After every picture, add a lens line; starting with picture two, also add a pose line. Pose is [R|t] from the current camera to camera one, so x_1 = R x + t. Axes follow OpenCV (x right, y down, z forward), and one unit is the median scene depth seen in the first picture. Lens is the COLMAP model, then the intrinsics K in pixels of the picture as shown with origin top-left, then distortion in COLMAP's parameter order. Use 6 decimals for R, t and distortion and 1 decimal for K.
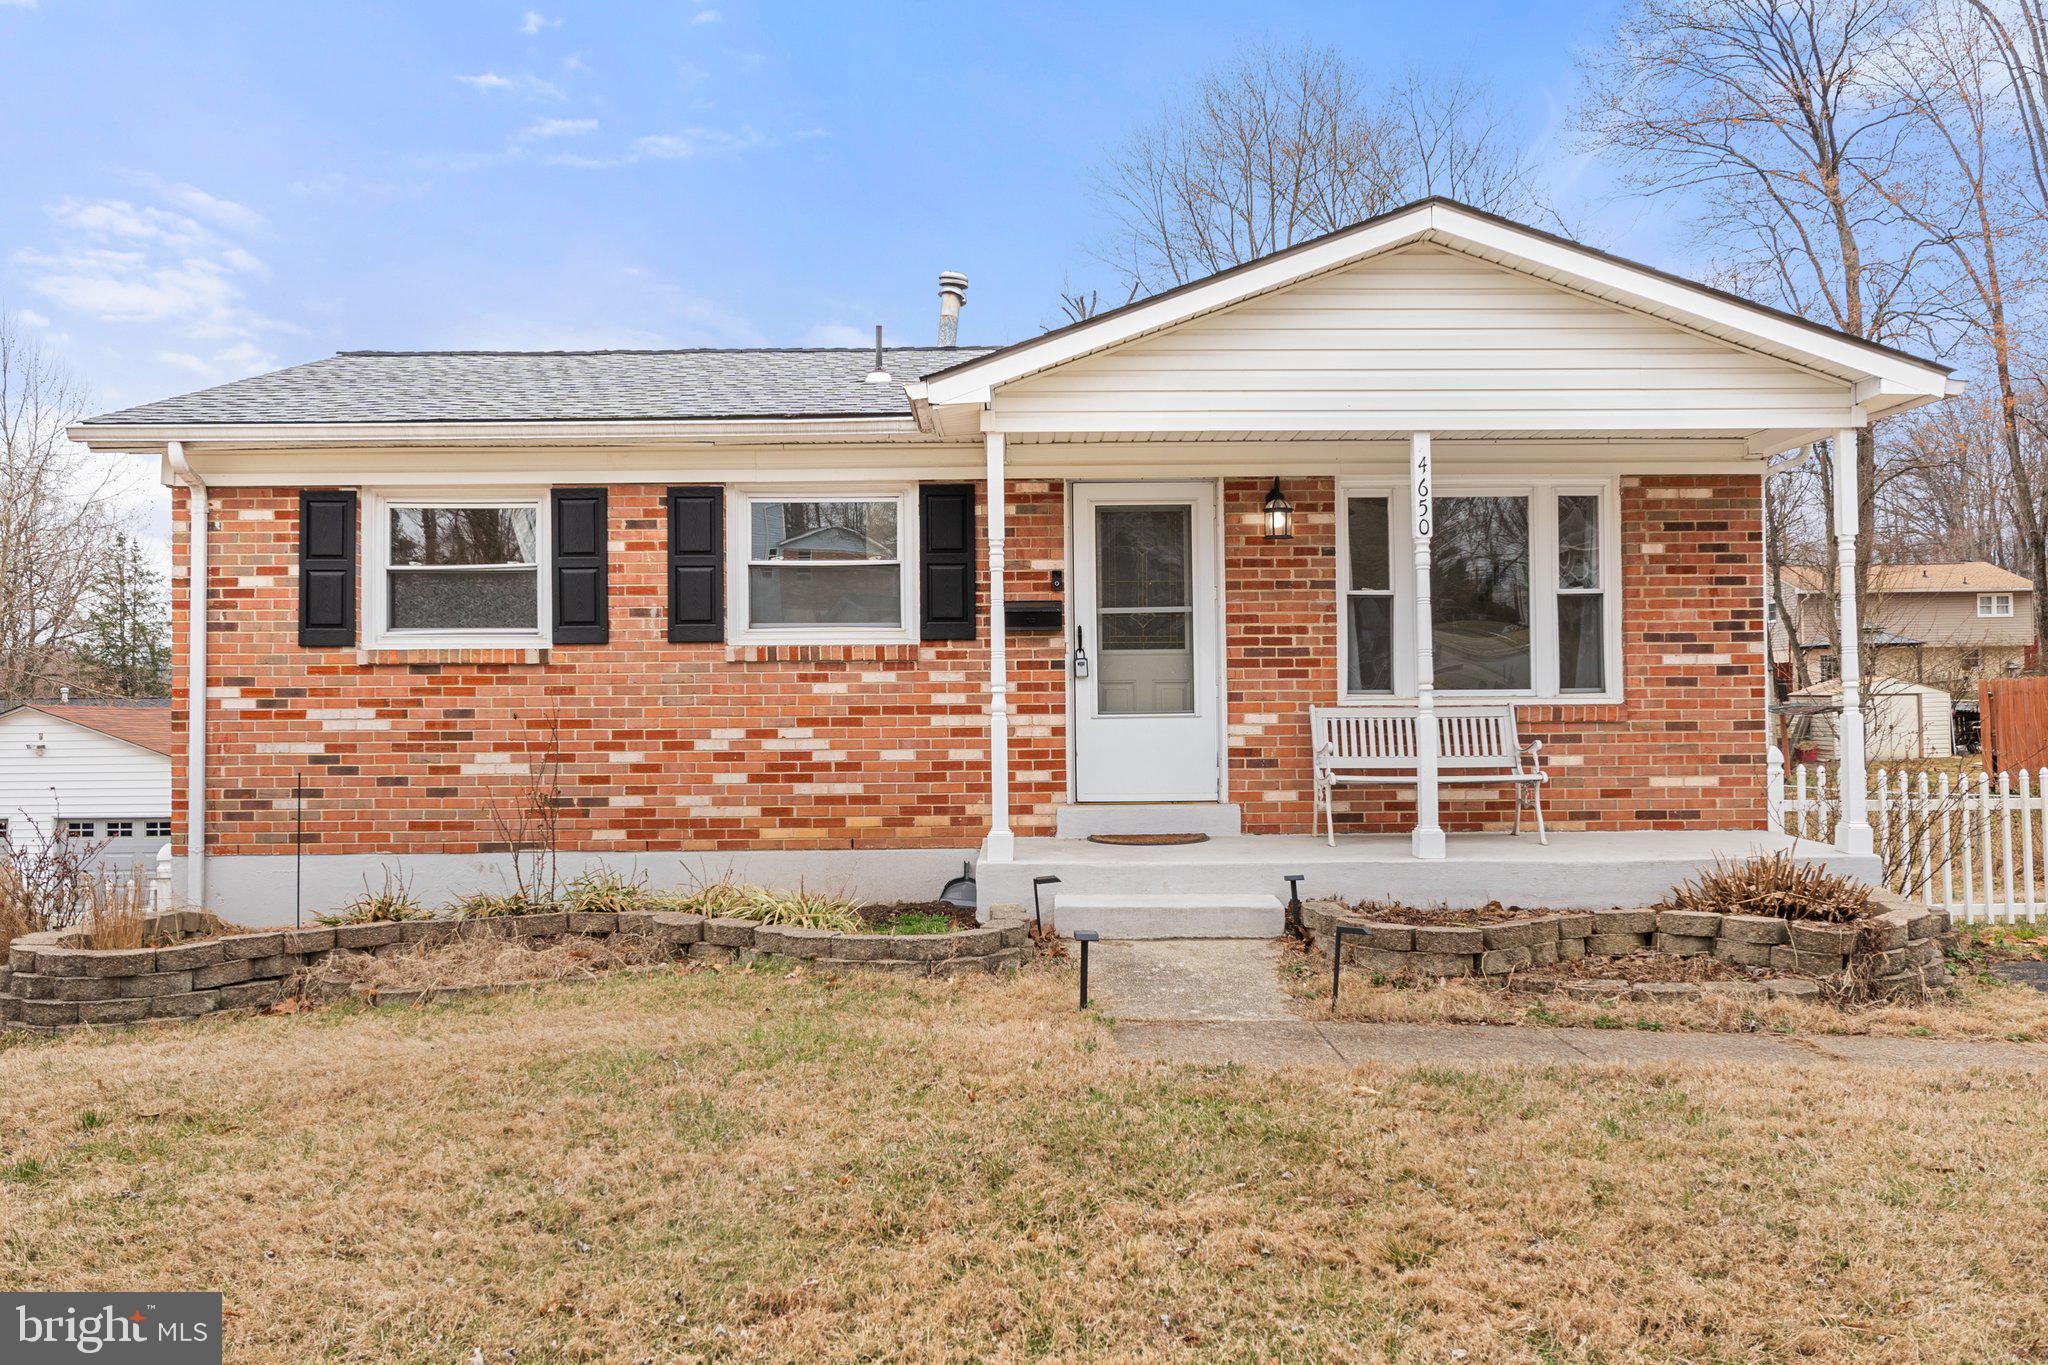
lens RADIAL K [[1603.3, 0, 1023.7], [0, 1603.3, 672.7], [0, 0, 1]] dist [-0.002135, -0.002894]
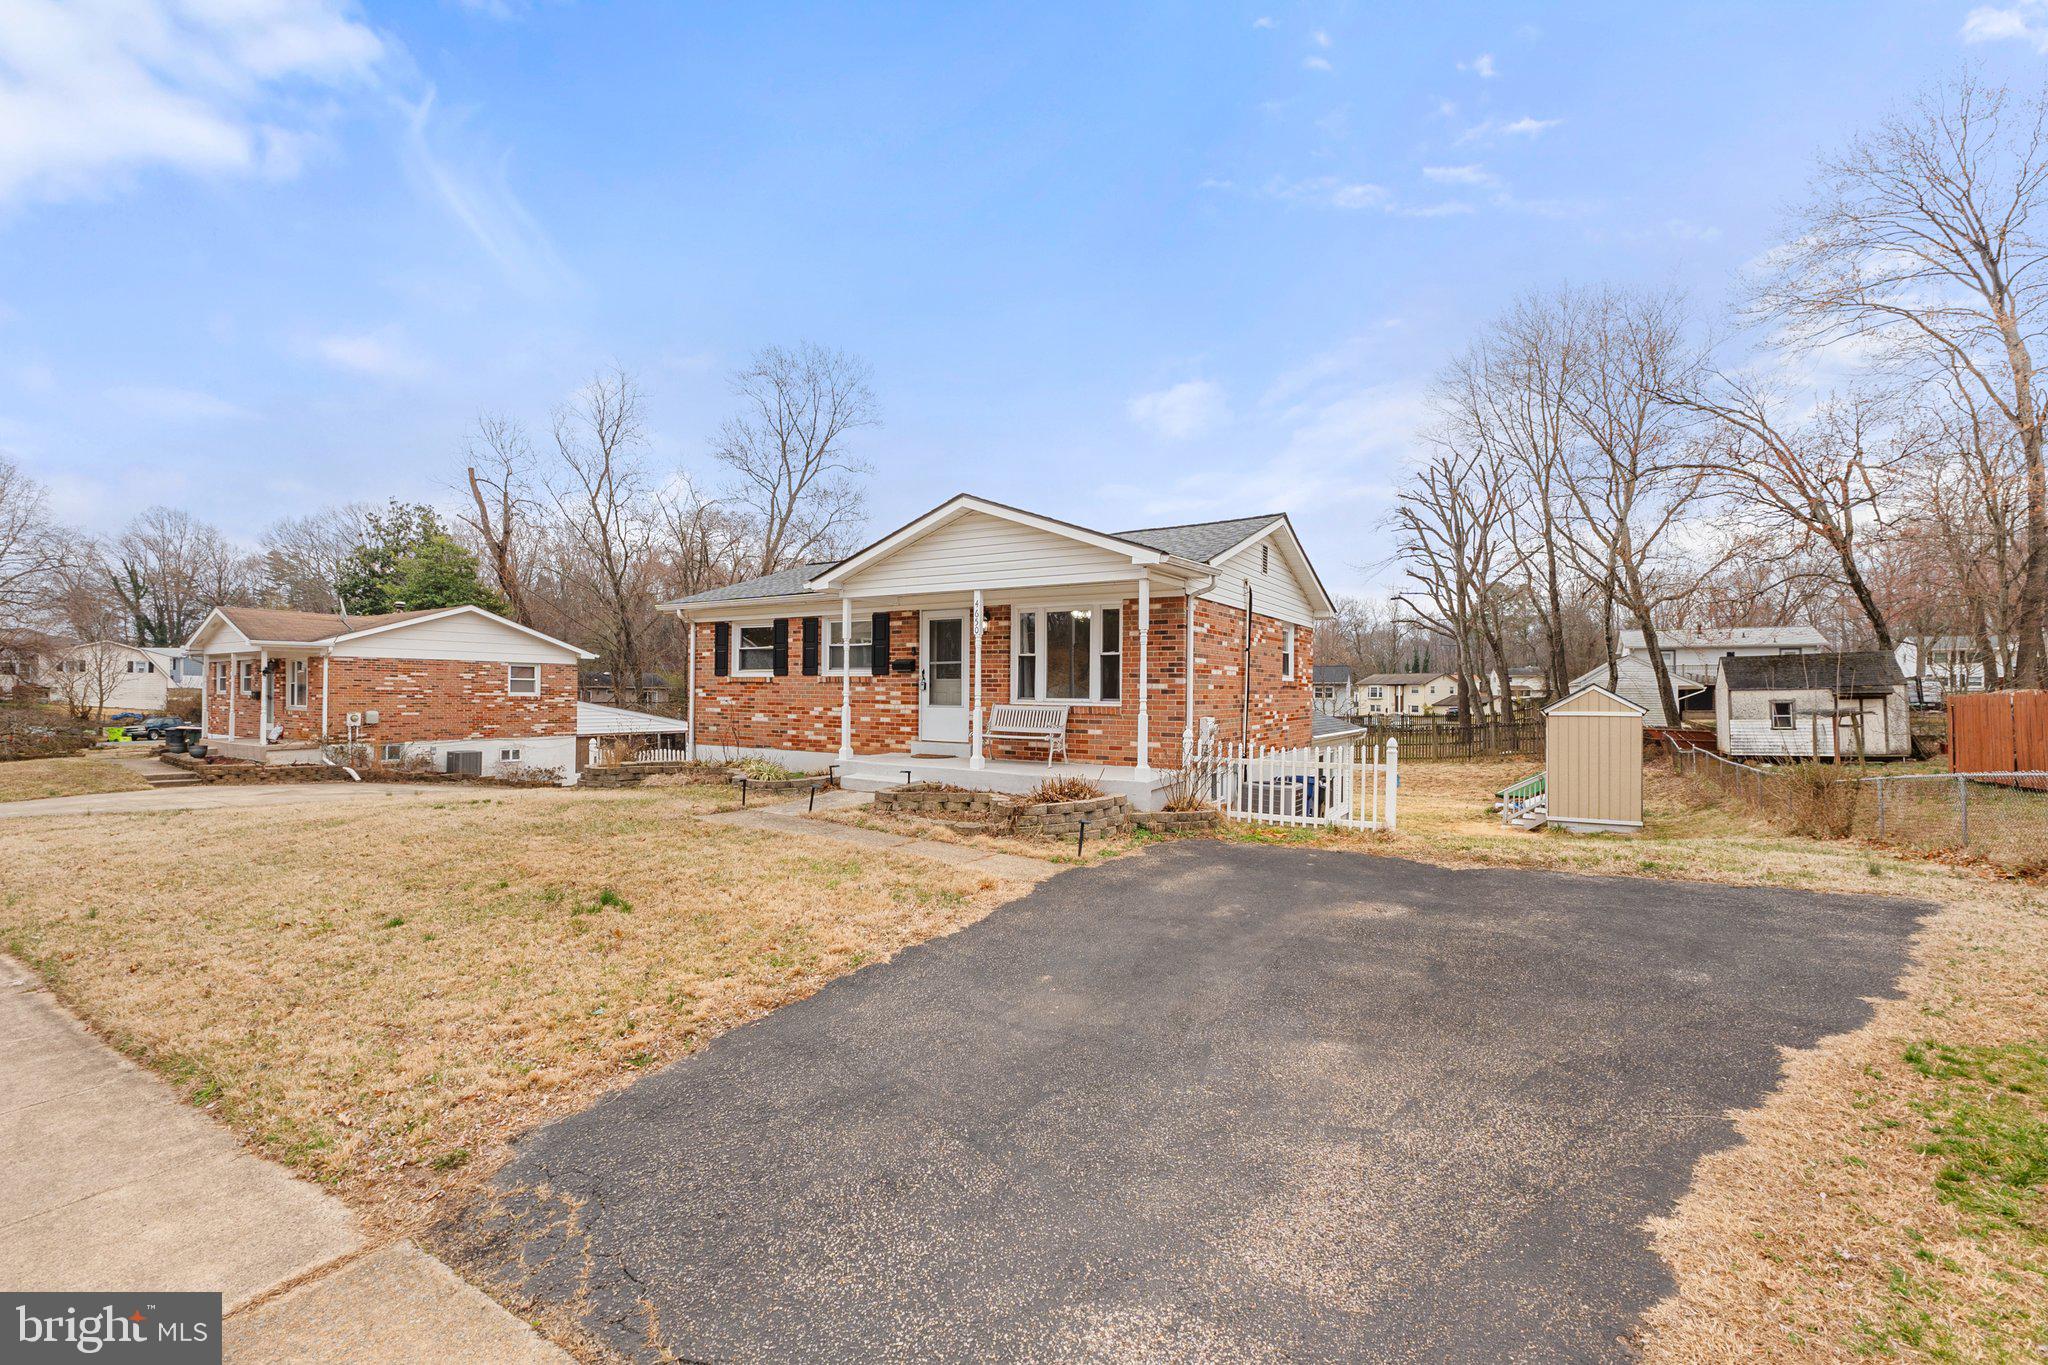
lens RADIAL K [[868.7, 0, 1020.2], [0, 868.7, 690.7], [0, 0, 1]] dist [-0.014076, 0.000261]
pose [[0.839547, 0.016136, -0.543047, 0.893713], [-0.006079, 0.999775, 0.020309, -0.024441], [0.543253, -0.013749, 0.839456, -0.043416]]
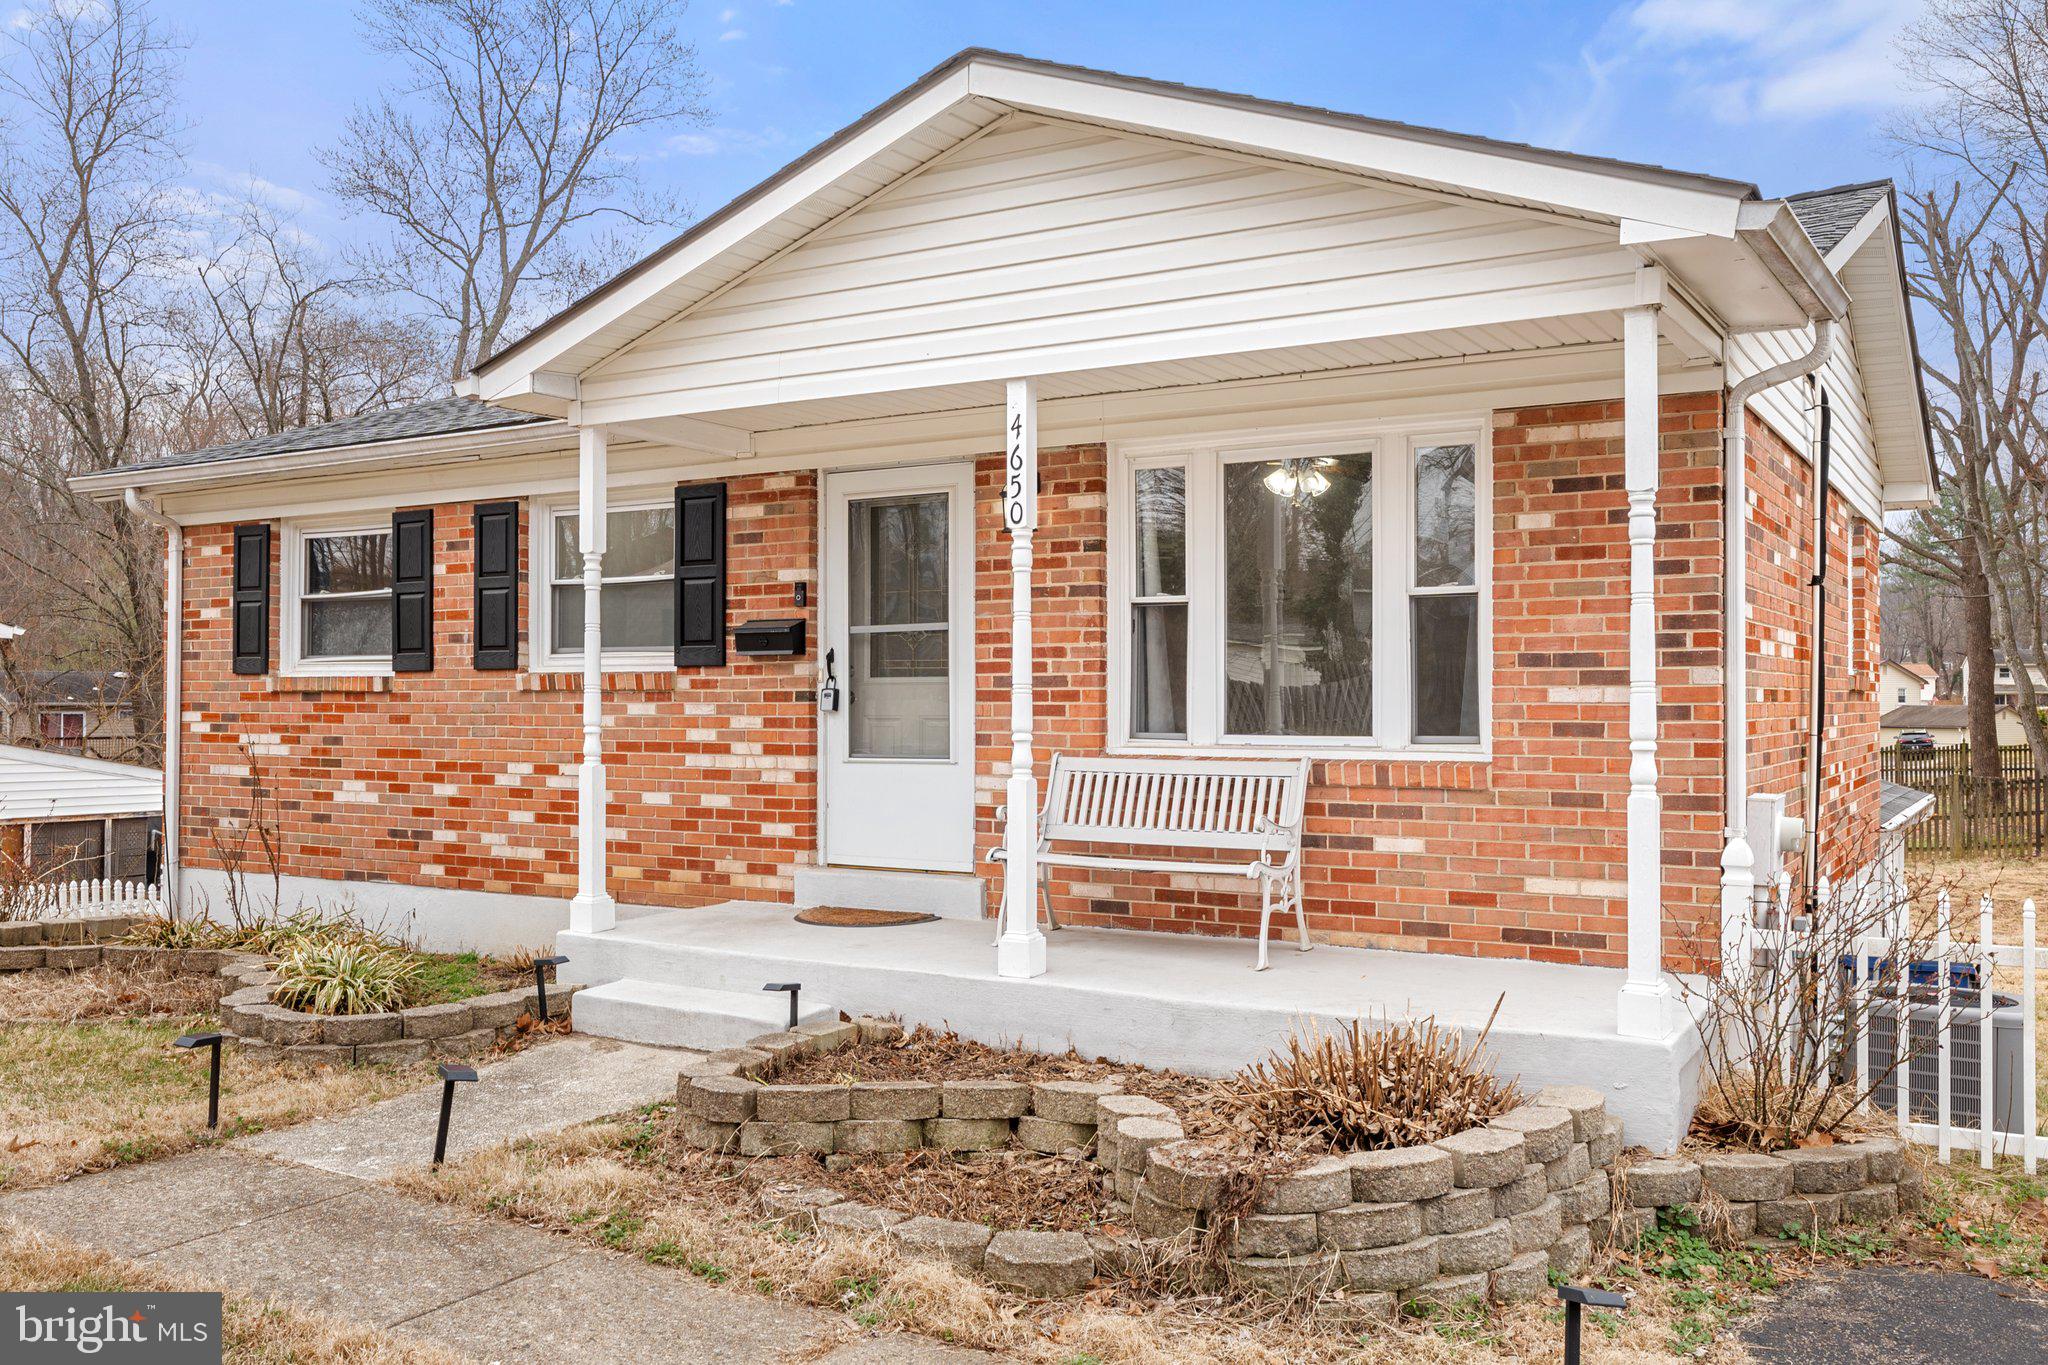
lens RADIAL K [[1716.3, 0, 1026.2], [0, 1716.3, 684.4], [0, 0, 1]] dist [-0.003221, 0.000537]
pose [[0.851325, 0.003437, -0.524628, 0.582417], [0.001722, 0.999955, 0.009344, -0.019086], [0.524636, -0.008858, 0.851280, 0.310278]]
